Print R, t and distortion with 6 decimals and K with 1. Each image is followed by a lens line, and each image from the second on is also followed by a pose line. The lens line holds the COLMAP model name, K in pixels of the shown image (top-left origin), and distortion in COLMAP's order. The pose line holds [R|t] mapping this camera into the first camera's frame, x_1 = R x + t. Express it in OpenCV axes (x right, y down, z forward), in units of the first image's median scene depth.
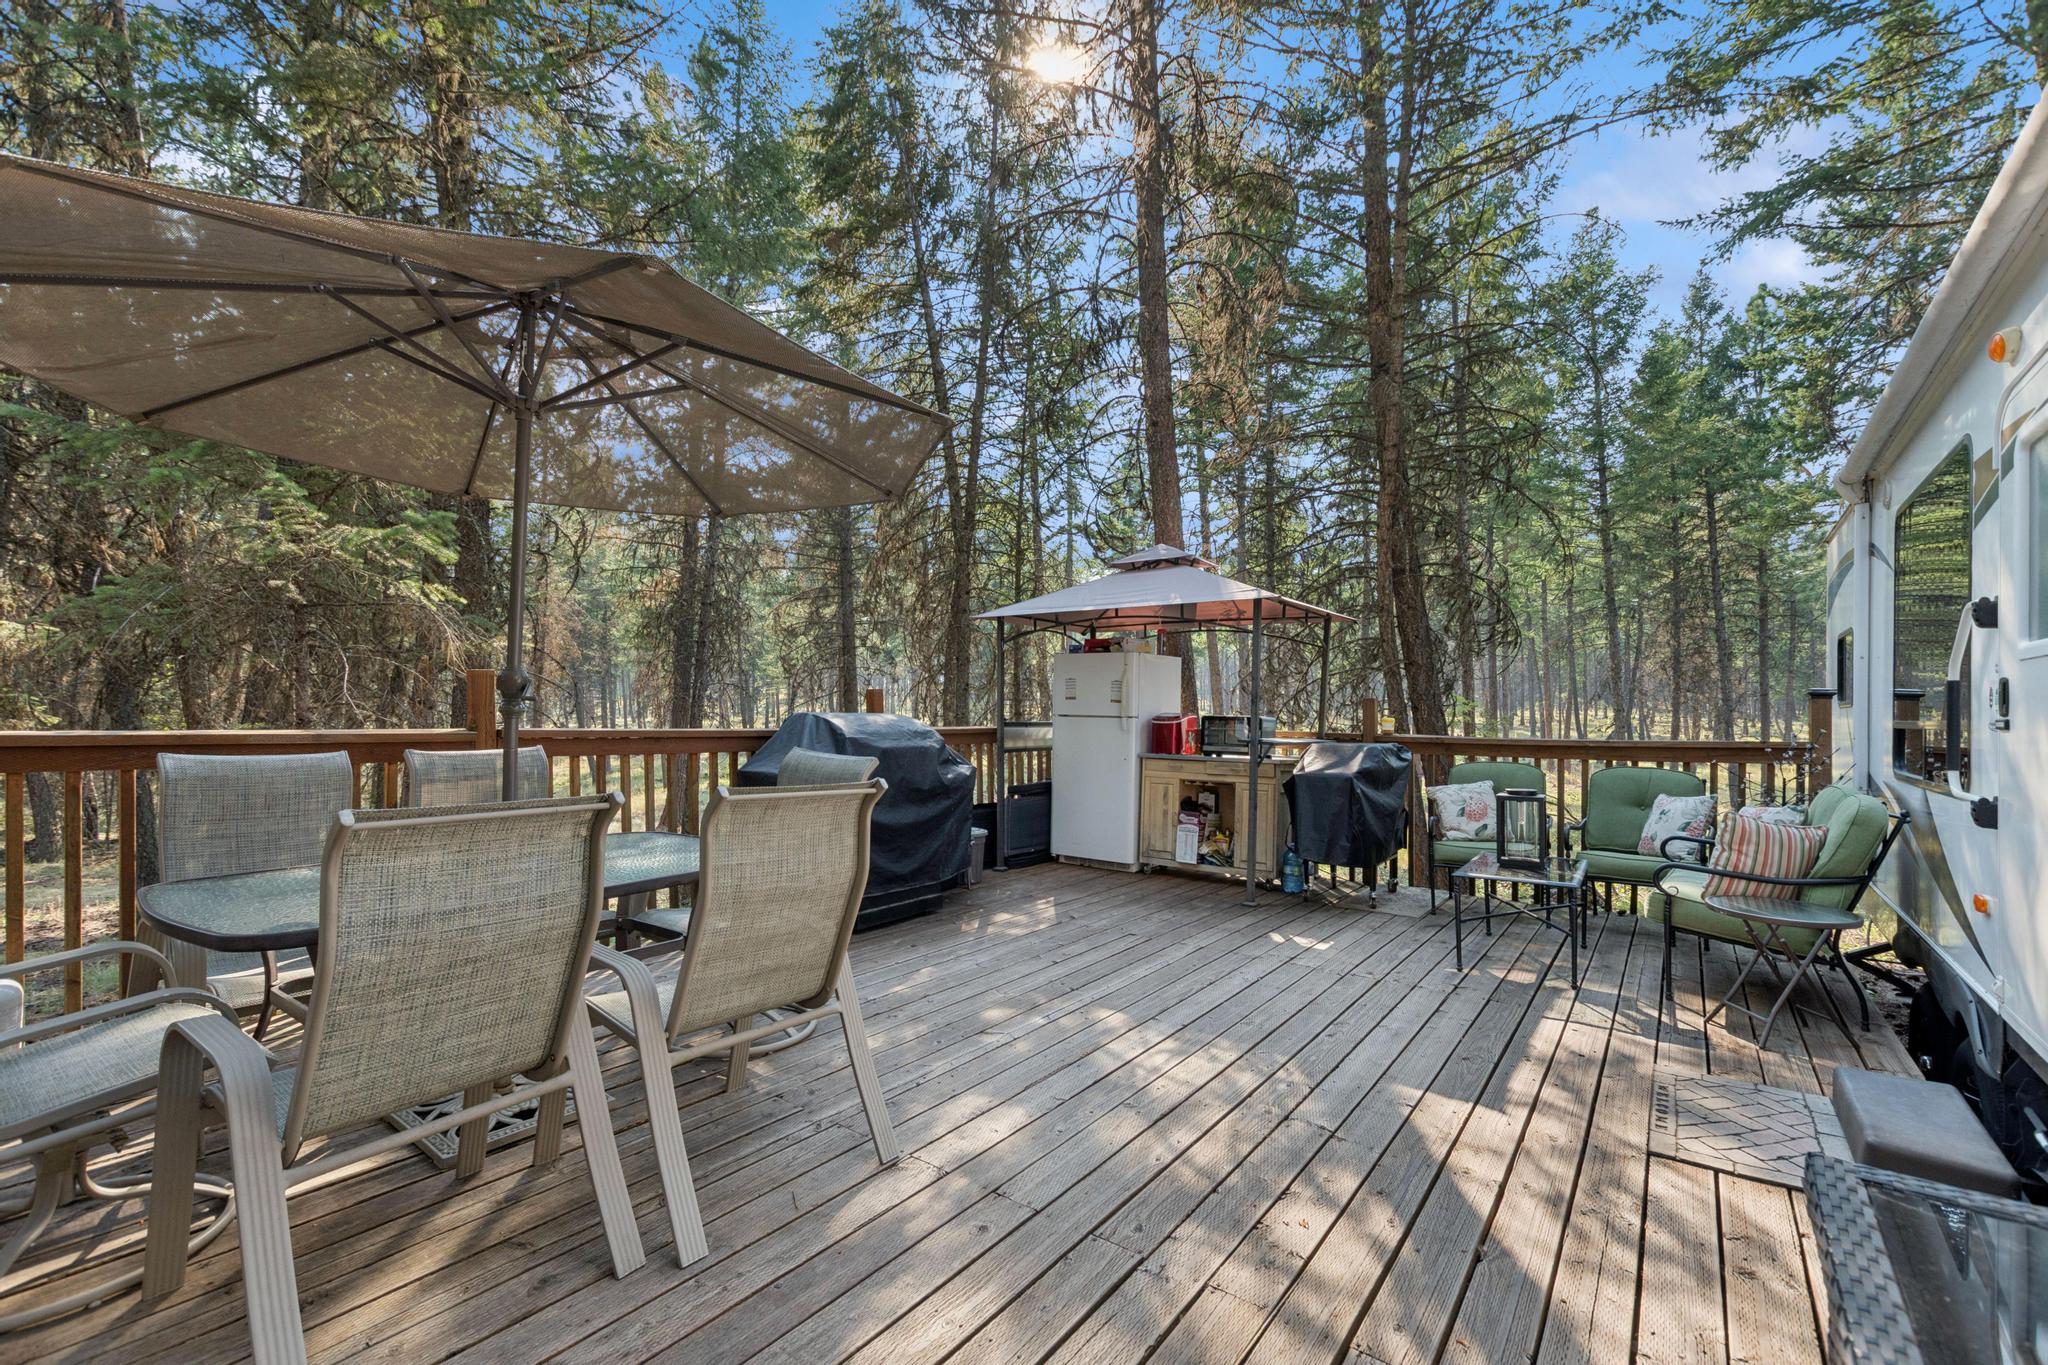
lens RADIAL K [[894.6, 0, 1019.5], [0, 894.6, 685.4], [0, 0, 1]] dist [-0.001035, -0.000284]
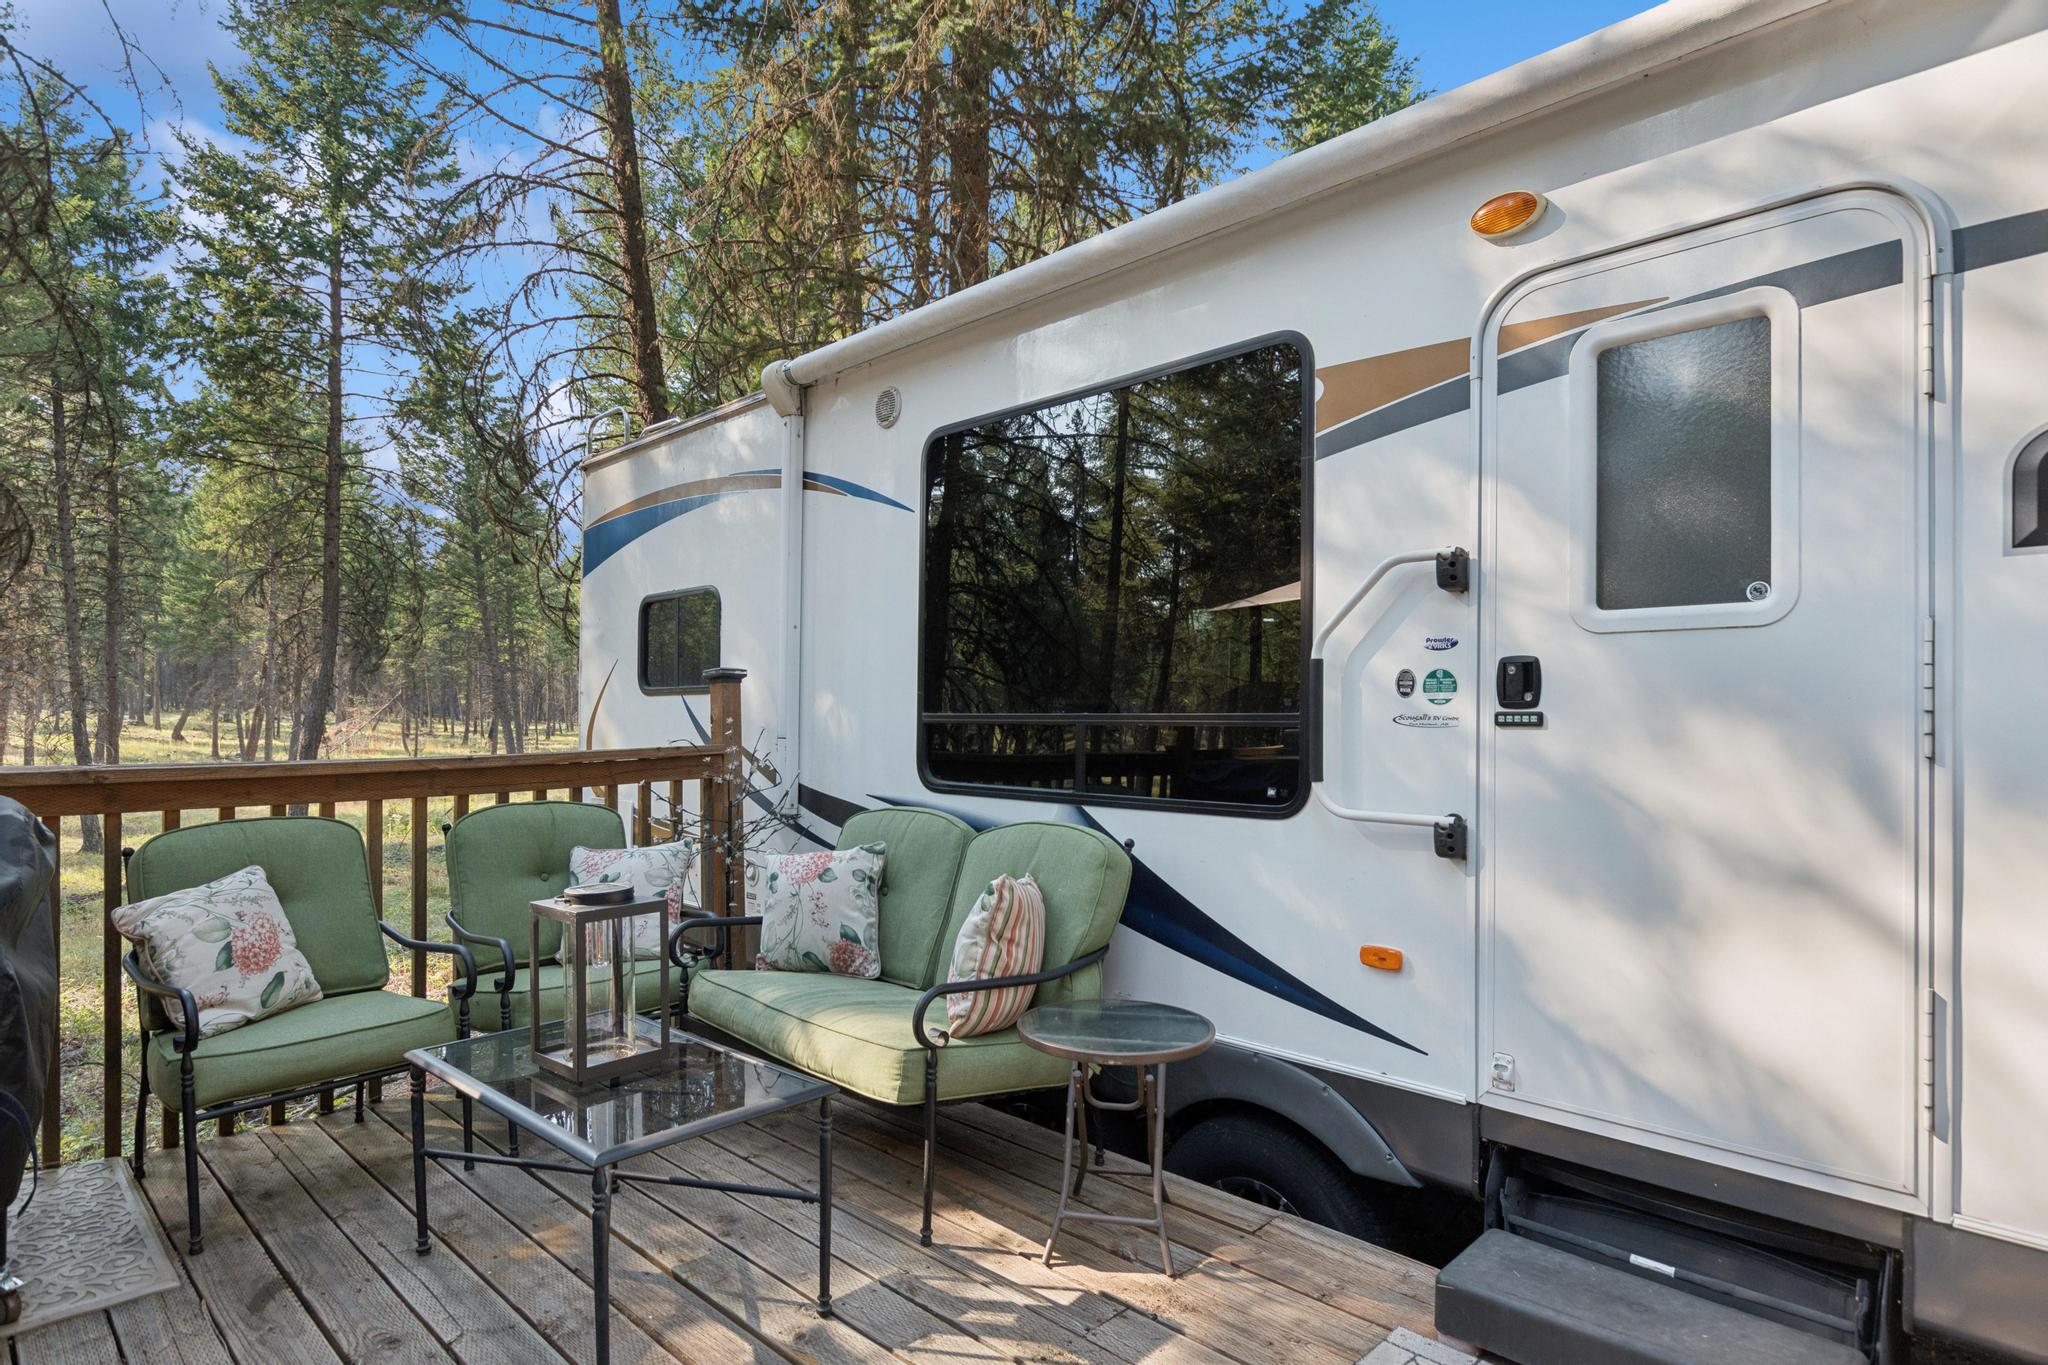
lens RADIAL K [[1136.1, 0, 1024.3], [0, 1136.1, 691.6], [0, 0, 1]] dist [-0.031556, -0.000783]
pose [[0.141242, -0.007203, 0.989949, 0.054724], [-0.019618, 0.999757, 0.010073, 0.011603], [-0.989781, -0.020844, 0.141067, 0.608174]]
